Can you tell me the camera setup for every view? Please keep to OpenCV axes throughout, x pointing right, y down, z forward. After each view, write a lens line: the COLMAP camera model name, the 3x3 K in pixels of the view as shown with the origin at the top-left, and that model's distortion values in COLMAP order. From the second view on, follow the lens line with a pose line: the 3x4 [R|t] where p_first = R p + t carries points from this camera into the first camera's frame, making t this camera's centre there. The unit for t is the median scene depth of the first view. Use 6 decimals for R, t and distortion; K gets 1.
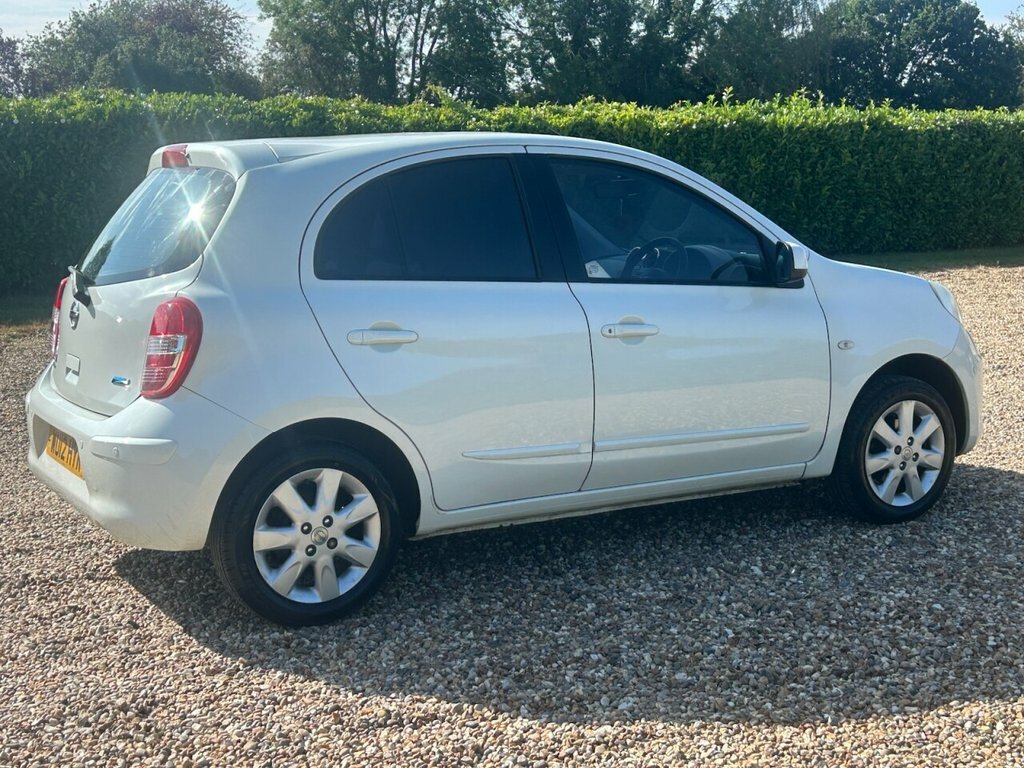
lens RADIAL K [[1410.2, 0, 503.9], [0, 1410.2, 381.0], [0, 0, 1]] dist [0.072731, 0.000000]
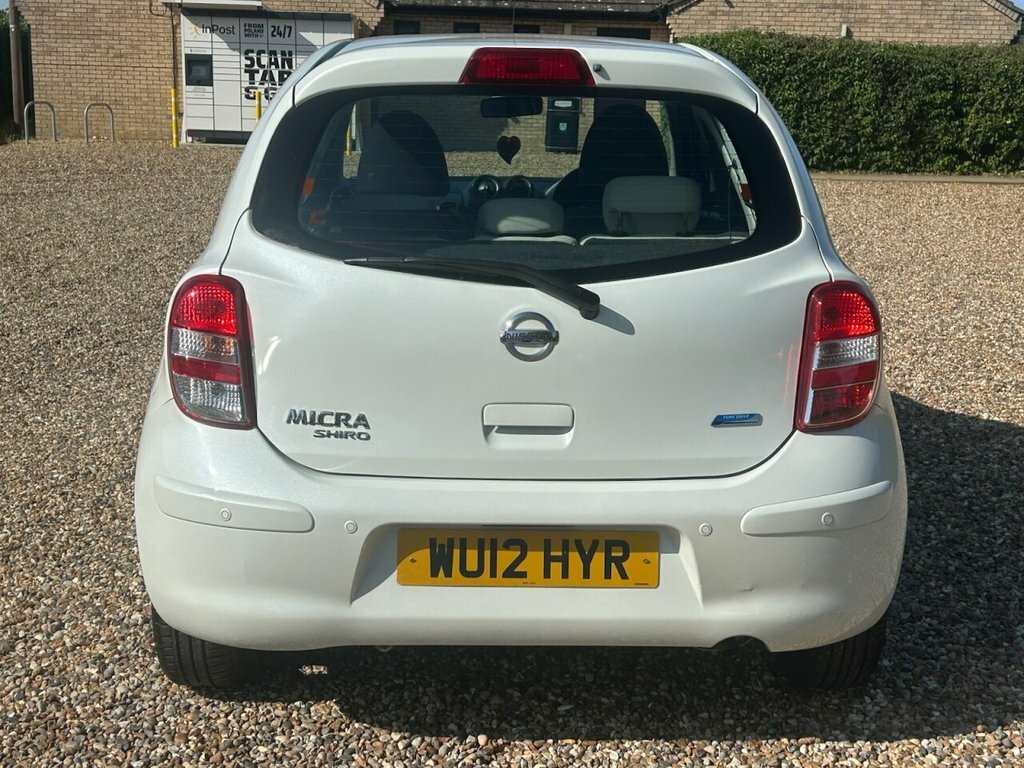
lens RADIAL K [[1410.2, 0, 531.2], [0, 1410.2, 378.5], [0, 0, 1]] dist [0.072731, 0.000000]
pose [[0.481044, -0.169609, 0.860134, -0.689606], [0.103834, 0.985224, 0.136204, -0.092482], [-0.870526, 0.023791, 0.491547, 0.597320]]
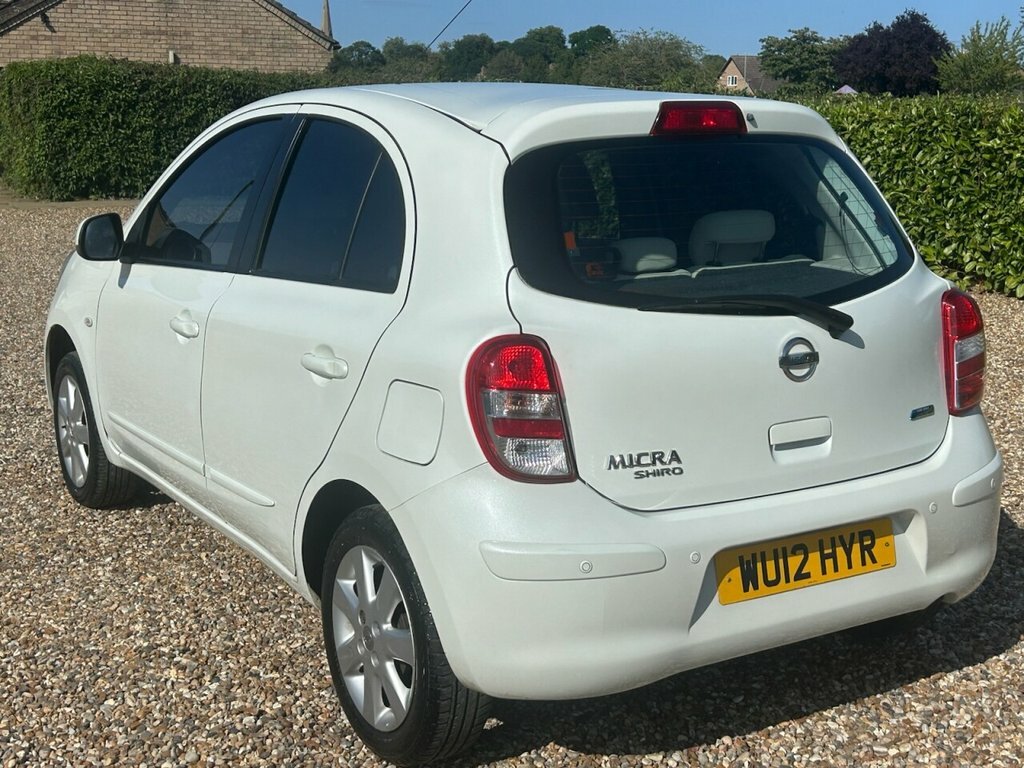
lens RADIAL K [[1410.2, 0, 513.7], [0, 1410.2, 358.3], [0, 0, 1]] dist [0.072731, 0.000000]
pose [[-0.015838, -0.171737, 0.985016, -0.803881], [0.143046, 0.974616, 0.172224, -0.151735], [-0.989589, 0.143631, 0.009130, 0.950538]]
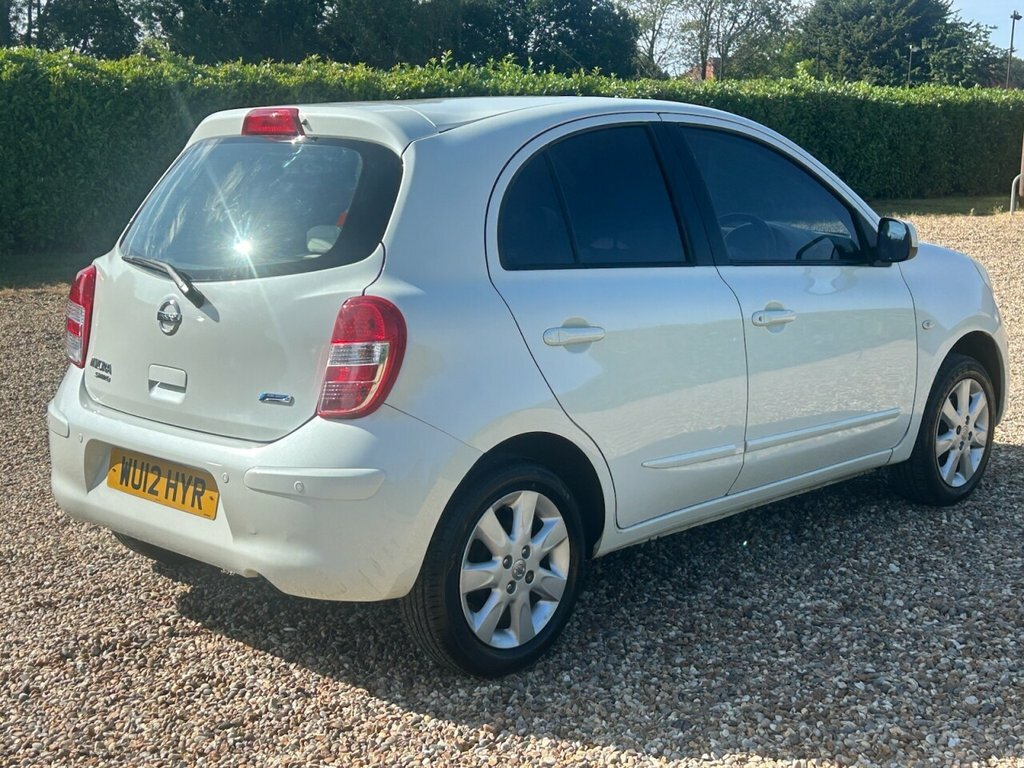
lens RADIAL K [[1410.2, 0, 509.2], [0, 1410.2, 387.6], [0, 0, 1]] dist [0.072731, 0.000000]
pose [[0.963360, -0.038564, 0.265425, -0.280409], [0.030450, 0.998937, 0.034621, -0.023853], [-0.266478, -0.025270, 0.963510, 0.138964]]
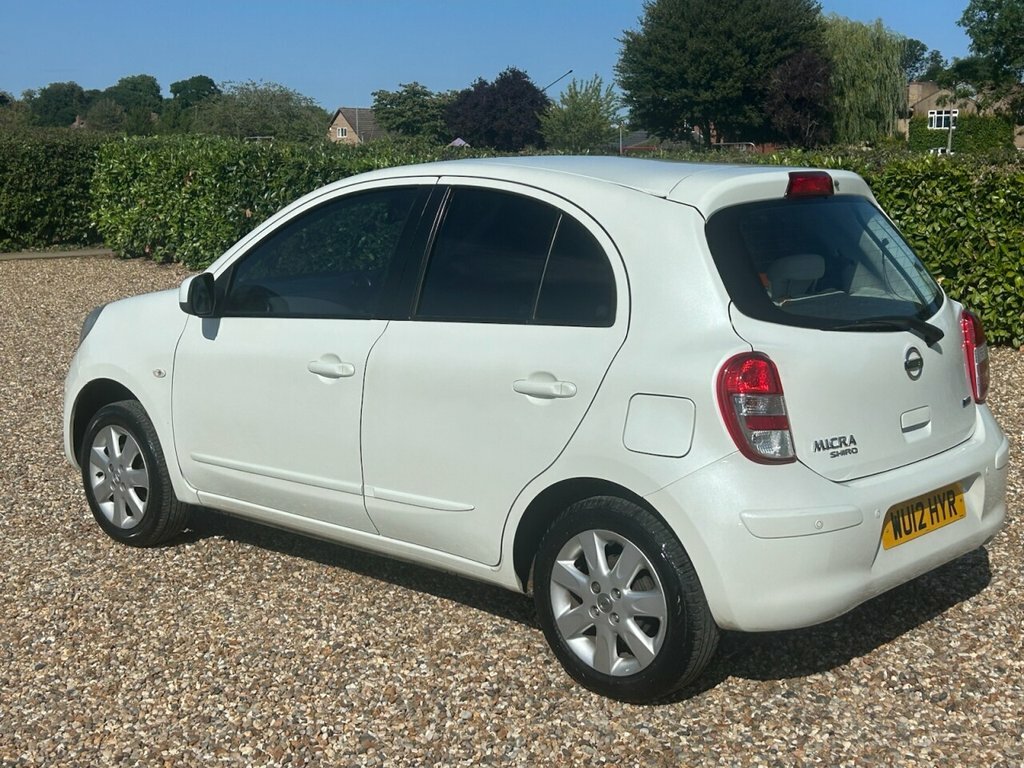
lens RADIAL K [[1410.2, 0, 503.5], [0, 1410.2, 379.2], [0, 0, 1]] dist [0.072731, 0.000000]
pose [[-0.284442, -0.144270, 0.947776, -0.905142], [0.144551, 0.970856, 0.191165, -0.205688], [-0.947733, 0.191378, -0.255298, 1.242369]]
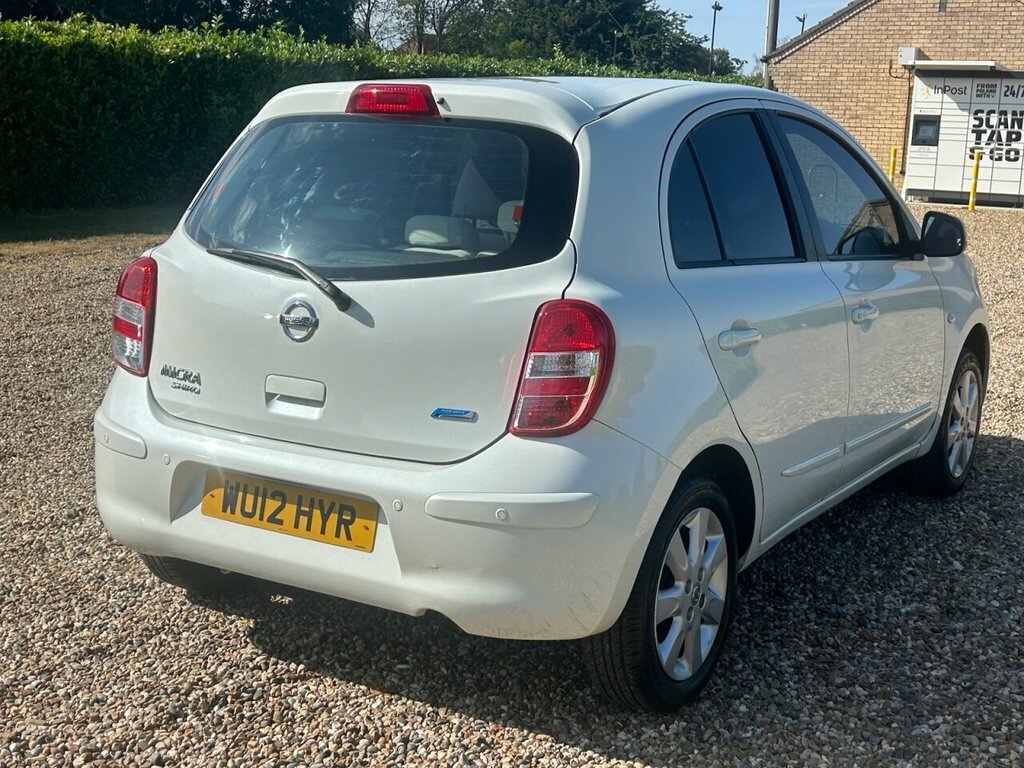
lens RADIAL K [[1410.2, 0, 516.4], [0, 1410.2, 374.6], [0, 0, 1]] dist [0.072731, 0.000000]
pose [[0.882403, -0.052426, 0.467564, -0.454894], [0.032366, 0.998182, 0.050840, -0.043906], [-0.469379, -0.029728, 0.882496, 0.273387]]
